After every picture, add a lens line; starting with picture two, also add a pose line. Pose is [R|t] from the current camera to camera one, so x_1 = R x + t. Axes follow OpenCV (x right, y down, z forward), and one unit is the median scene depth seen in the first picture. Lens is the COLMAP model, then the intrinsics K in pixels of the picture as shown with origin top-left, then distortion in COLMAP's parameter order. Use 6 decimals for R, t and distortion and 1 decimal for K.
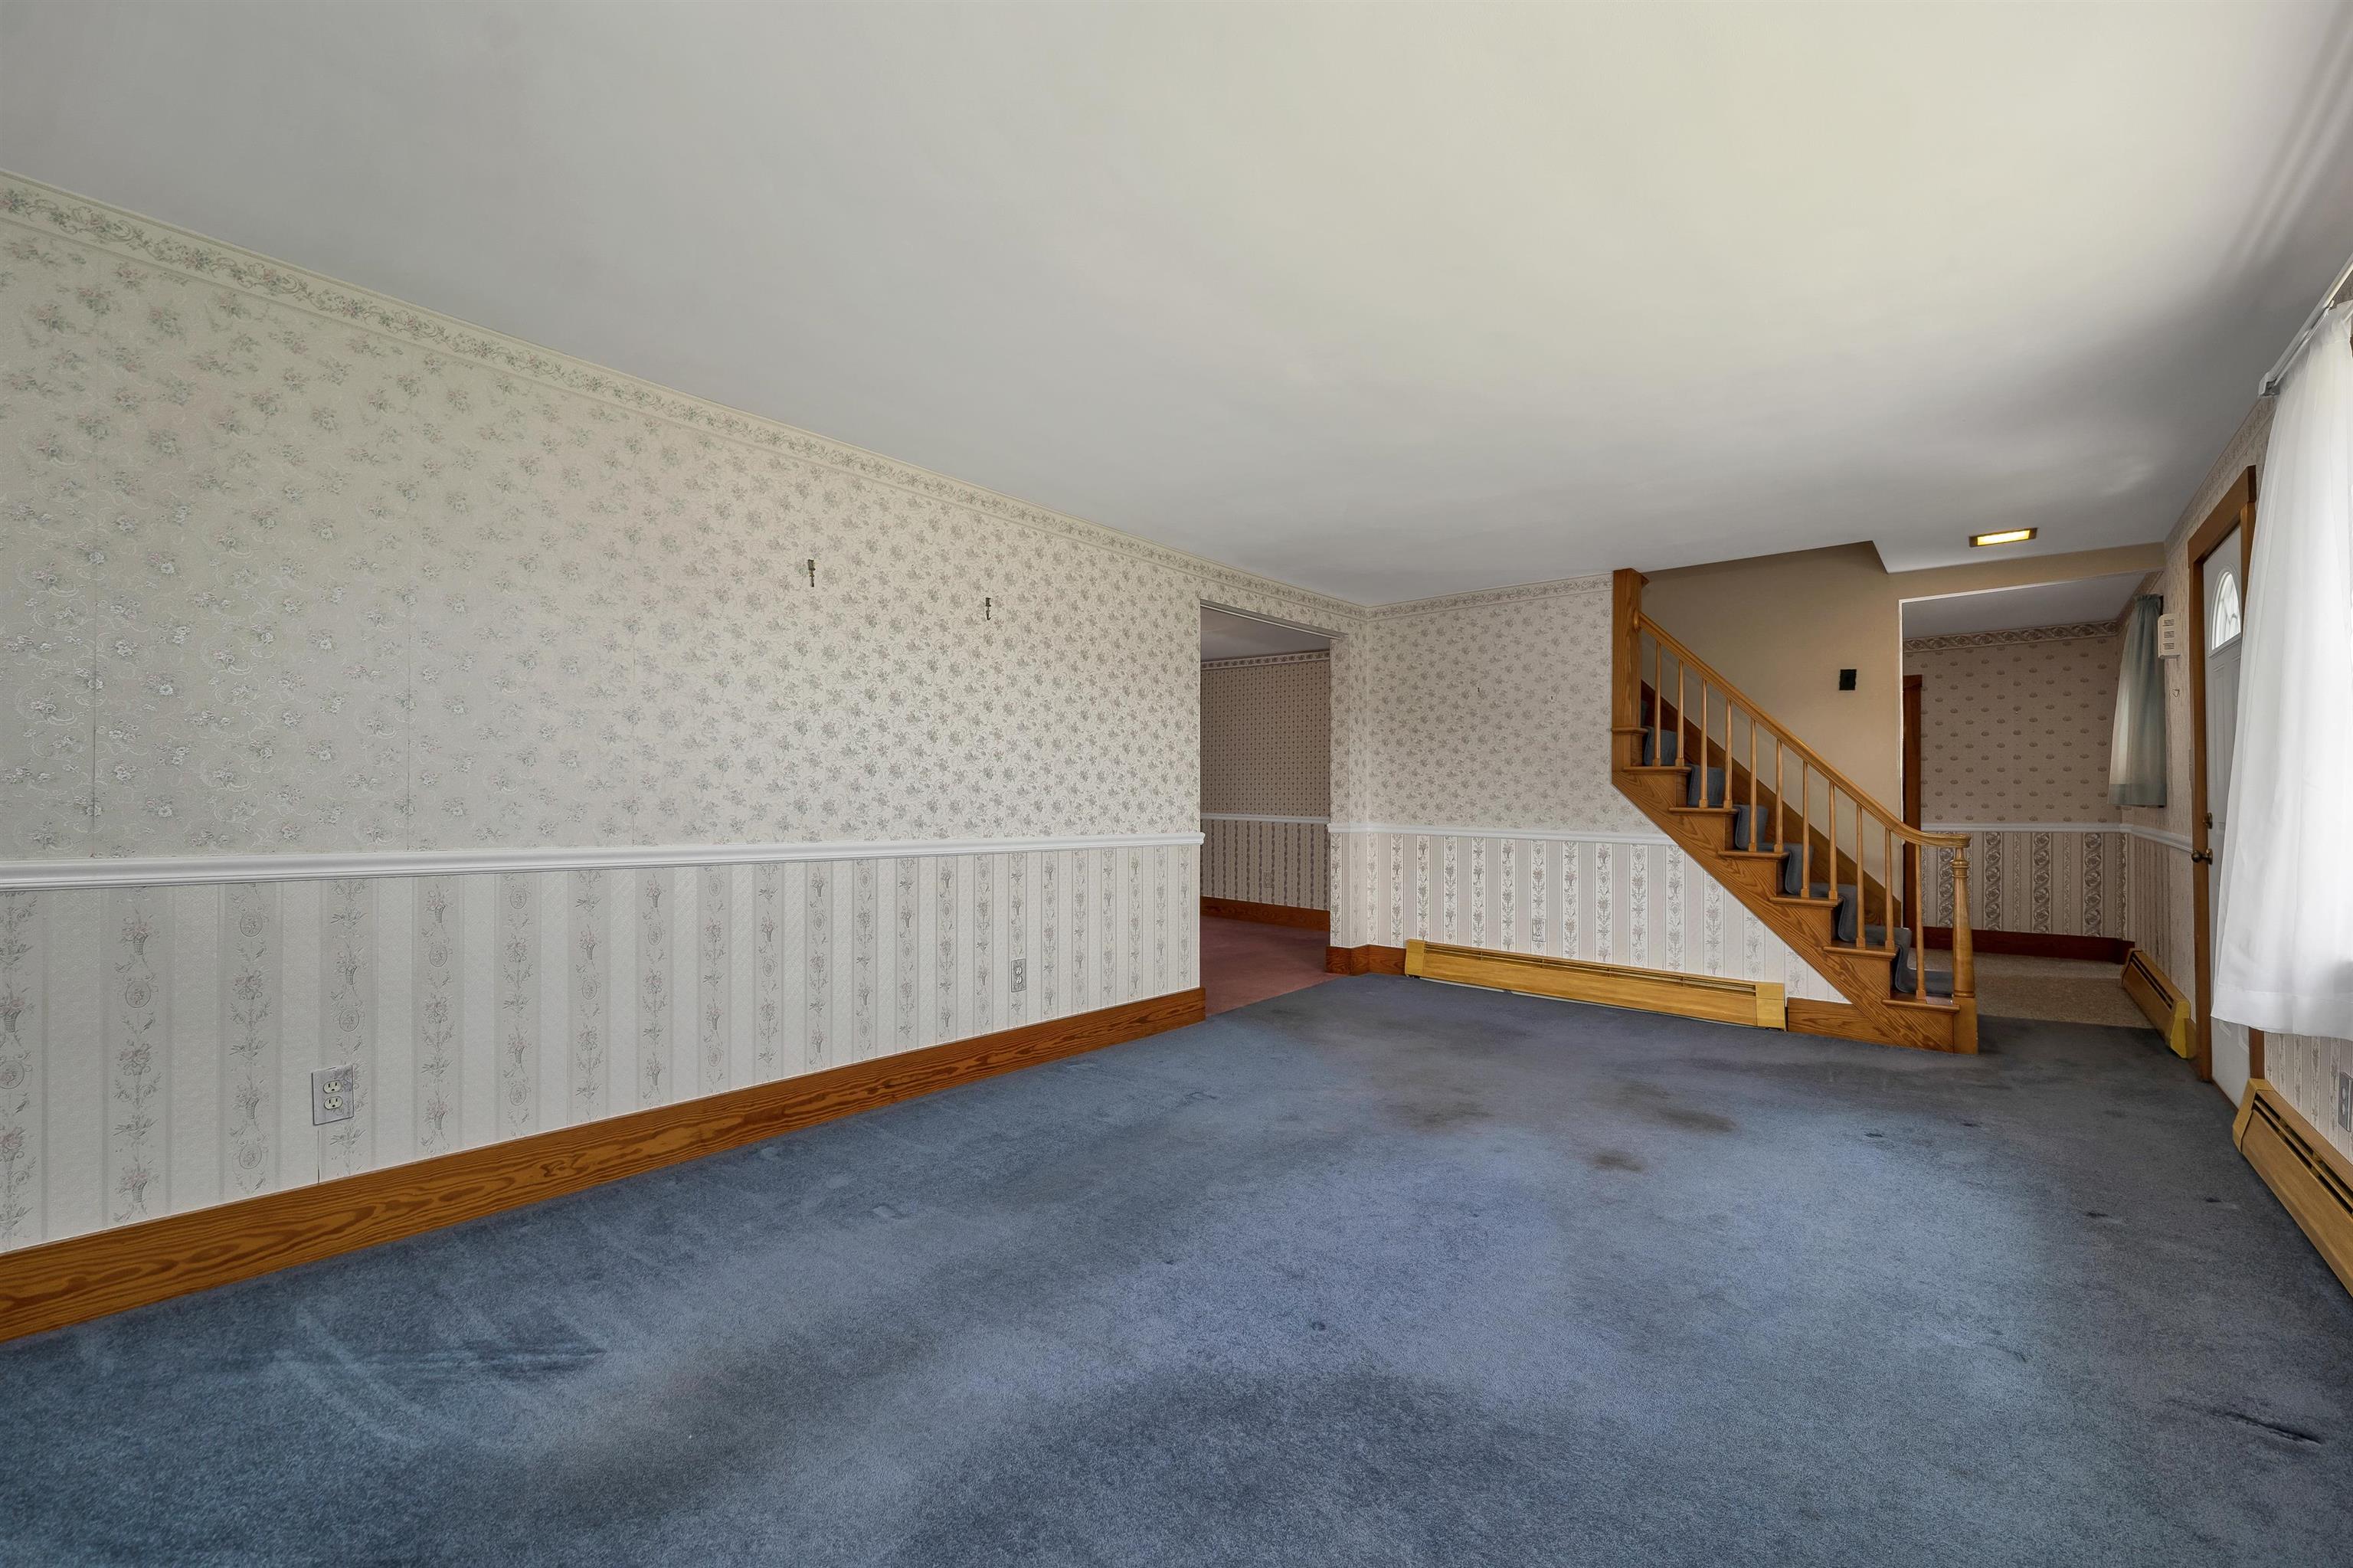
lens RADIAL K [[973.1, 0, 1177.5], [0, 973.1, 783.4], [0, 0, 1]] dist [0.003060, -0.000091]
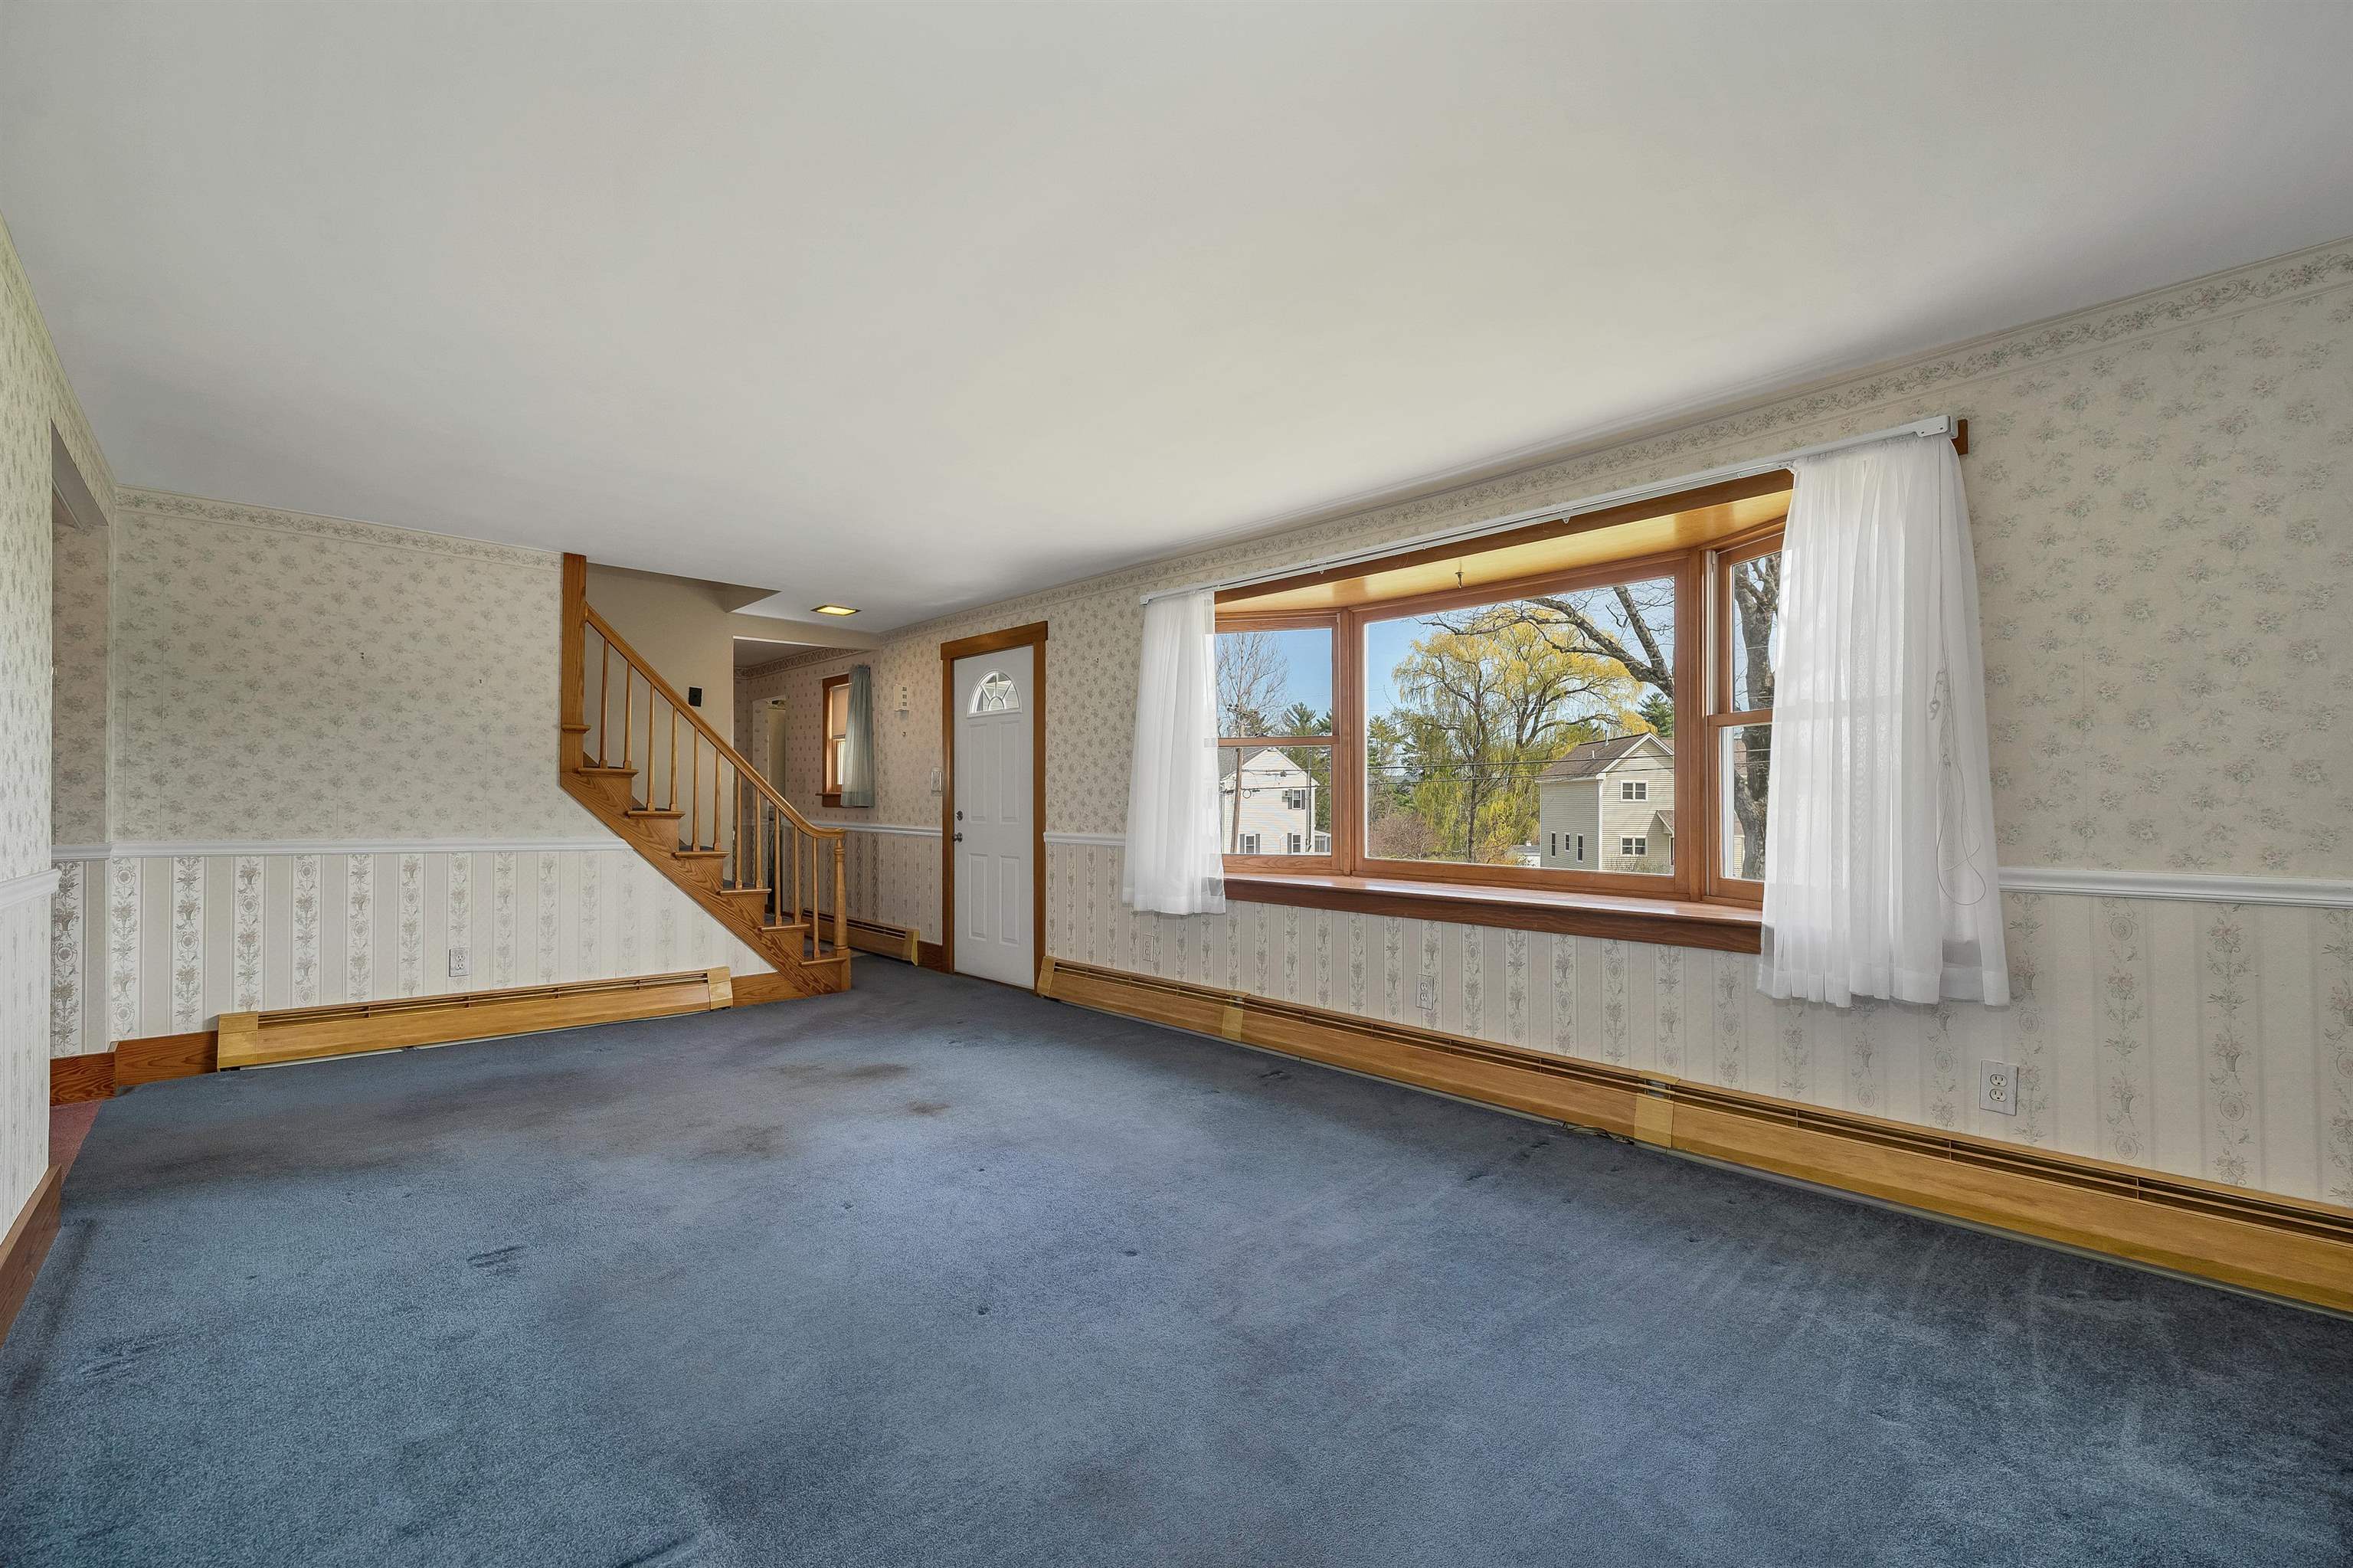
lens RADIAL K [[1002.5, 0, 1176.8], [0, 1002.5, 797.2], [0, 0, 1]] dist [-0.003593, -0.000334]
pose [[0.109783, -0.001453, 0.993955, -0.437036], [-0.017890, 0.999834, 0.003437, -0.002489], [-0.993795, -0.018159, 0.109739, 0.335319]]
